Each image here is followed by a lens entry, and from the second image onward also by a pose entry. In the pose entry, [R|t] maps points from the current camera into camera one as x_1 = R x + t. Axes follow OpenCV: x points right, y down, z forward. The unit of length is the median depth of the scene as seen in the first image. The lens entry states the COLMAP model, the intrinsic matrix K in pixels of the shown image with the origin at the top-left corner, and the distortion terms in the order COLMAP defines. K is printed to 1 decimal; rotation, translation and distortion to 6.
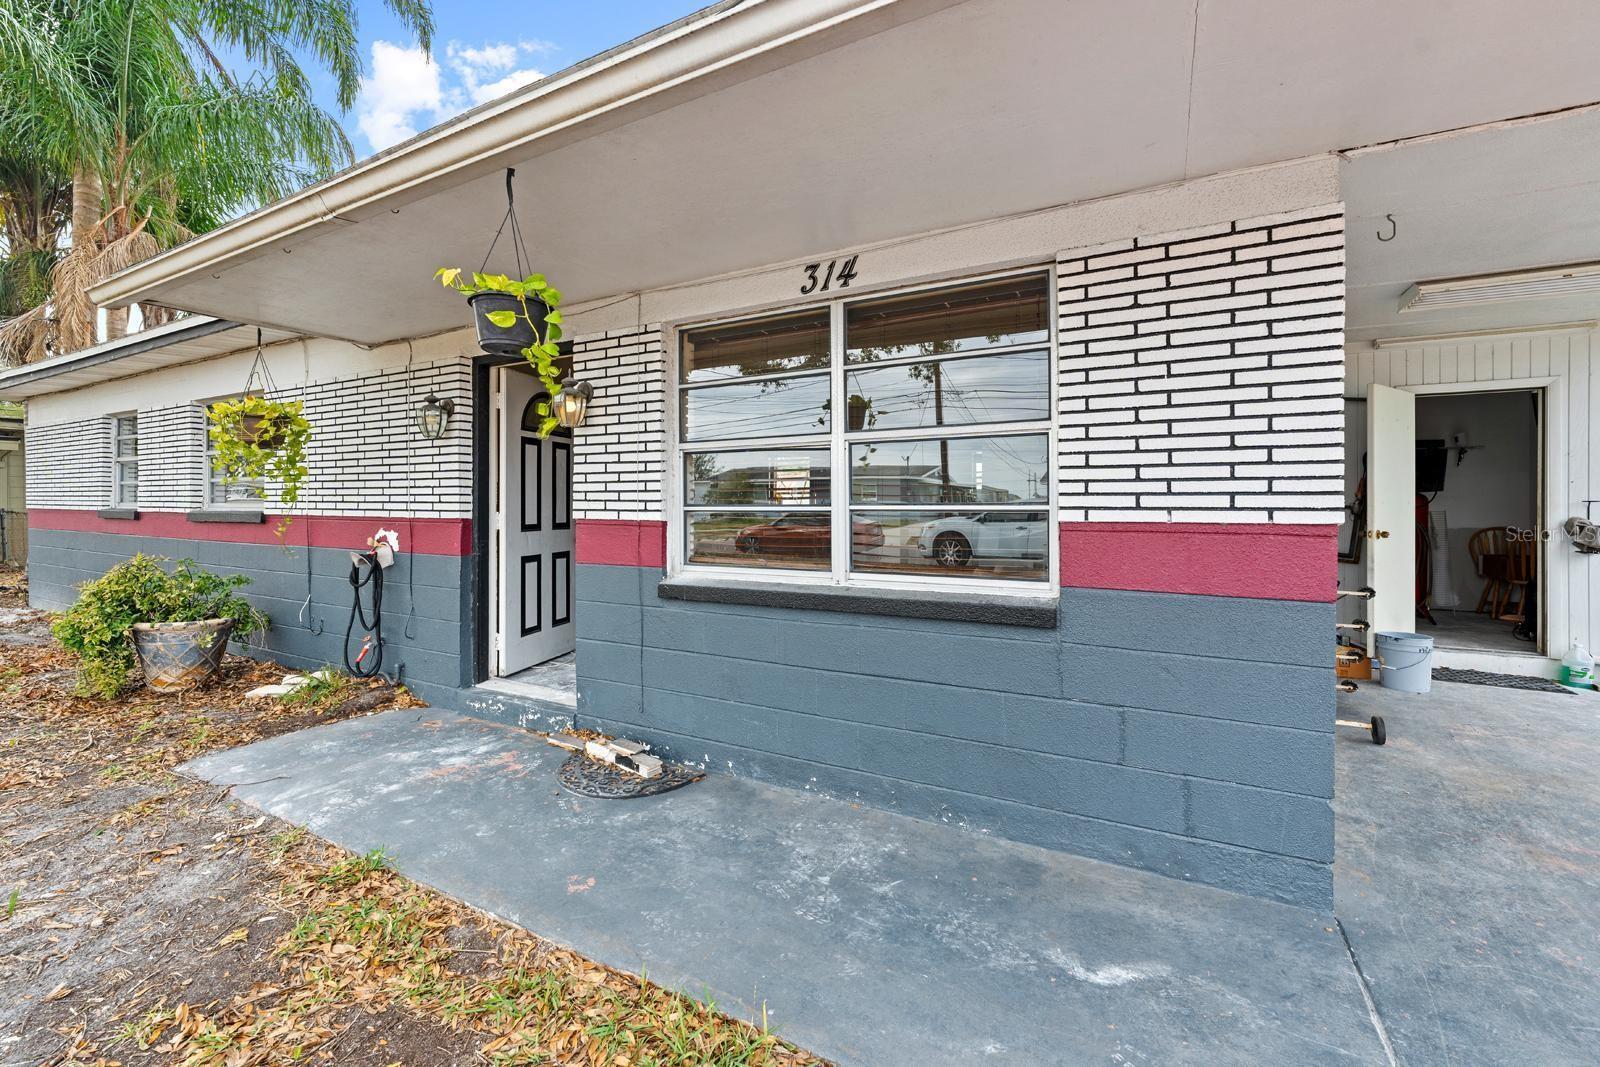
lens RADIAL K [[652.6, 0, 816.6], [0, 652.6, 499.5], [0, 0, 1]] dist [0.000291, -0.001312]
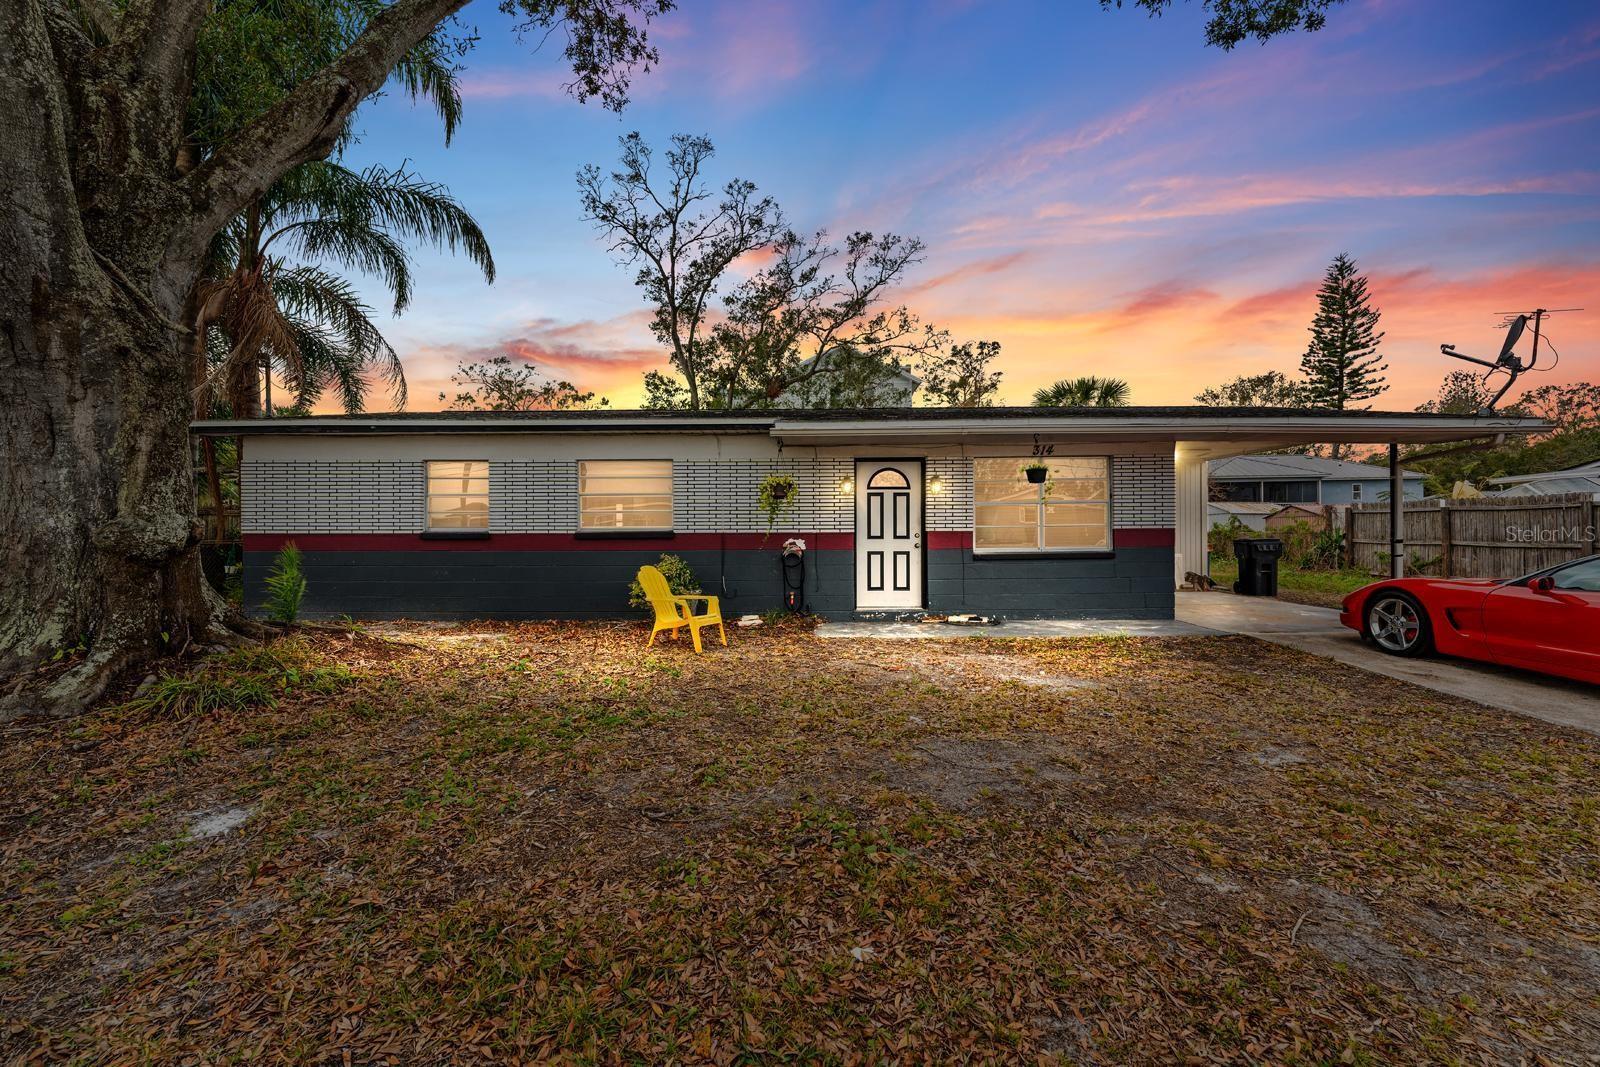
lens RADIAL K [[652.6, 0, 802.6], [0, 652.6, 525.7], [0, 0, 1]] dist [0.000291, -0.001312]
pose [[0.881294, -0.002957, 0.472558, -1.464505], [0.003760, 0.999993, -0.000756, 0.006709], [-0.472553, 0.002443, 0.881299, -0.704128]]
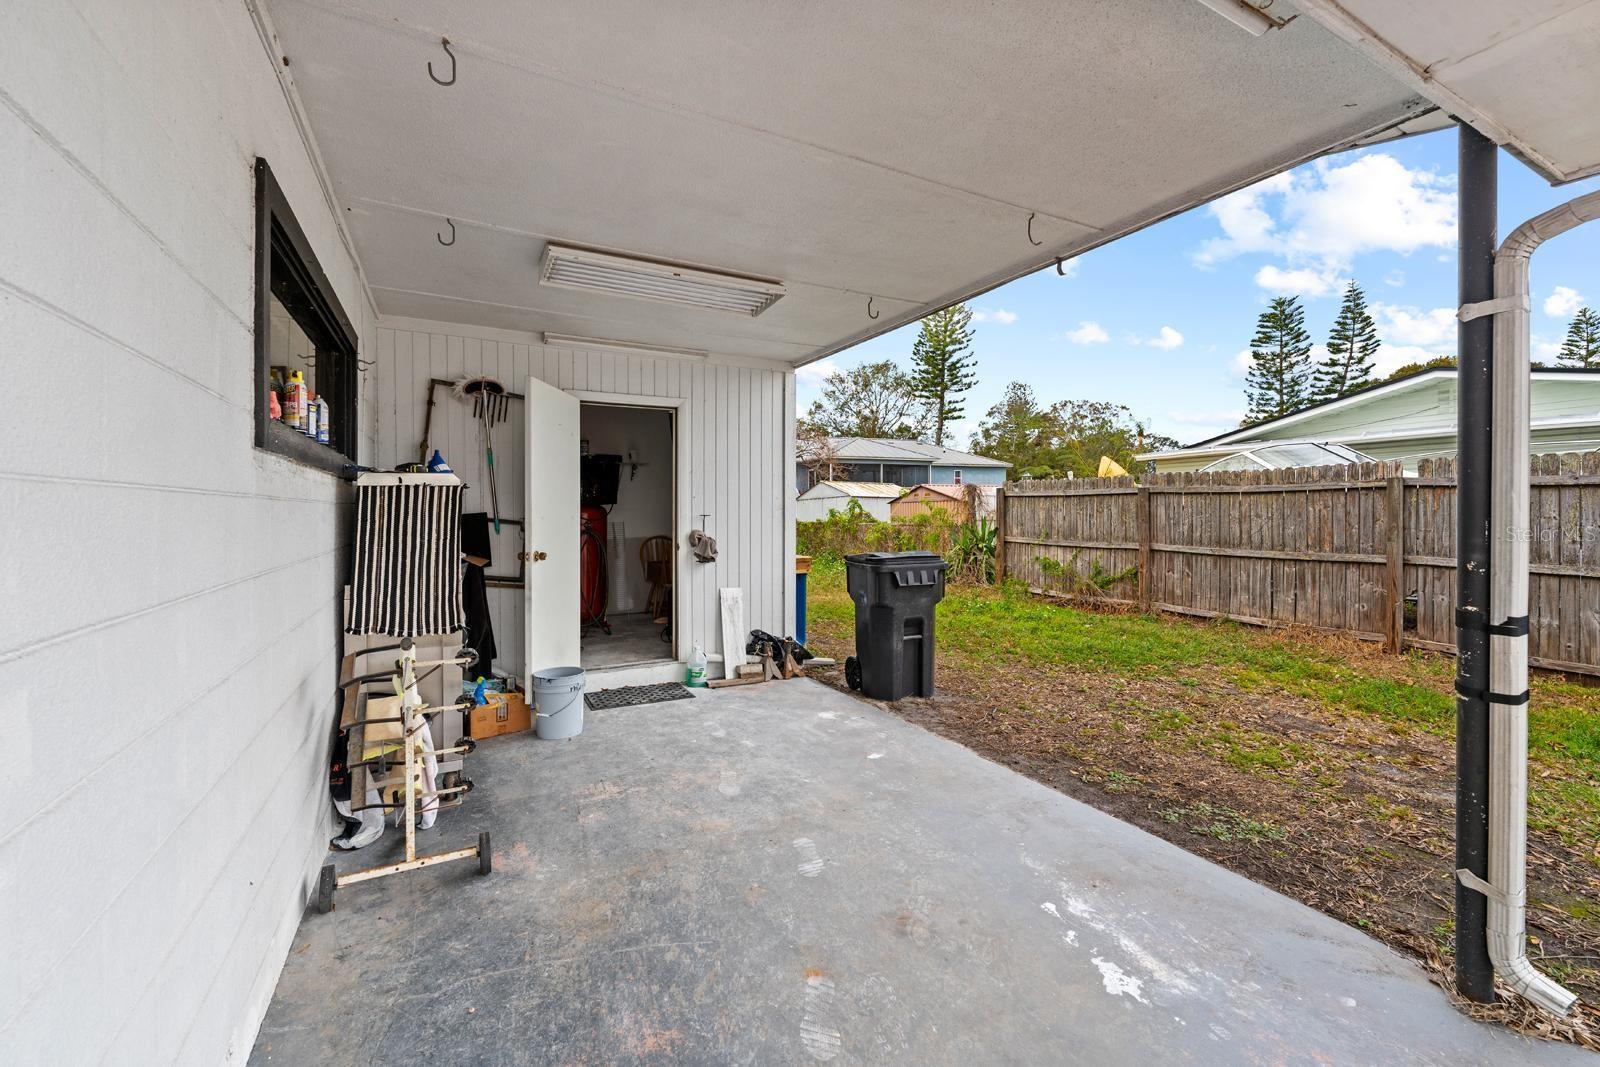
lens RADIAL K [[652.6, 0, 797.8], [0, 652.6, 517.8], [0, 0, 1]] dist [0.000291, -0.001312]
pose [[0.552872, -0.011850, 0.833182, 0.346813], [-0.001893, 0.999878, 0.015477, -0.010176], [-0.833264, -0.010134, 0.552783, 0.252114]]
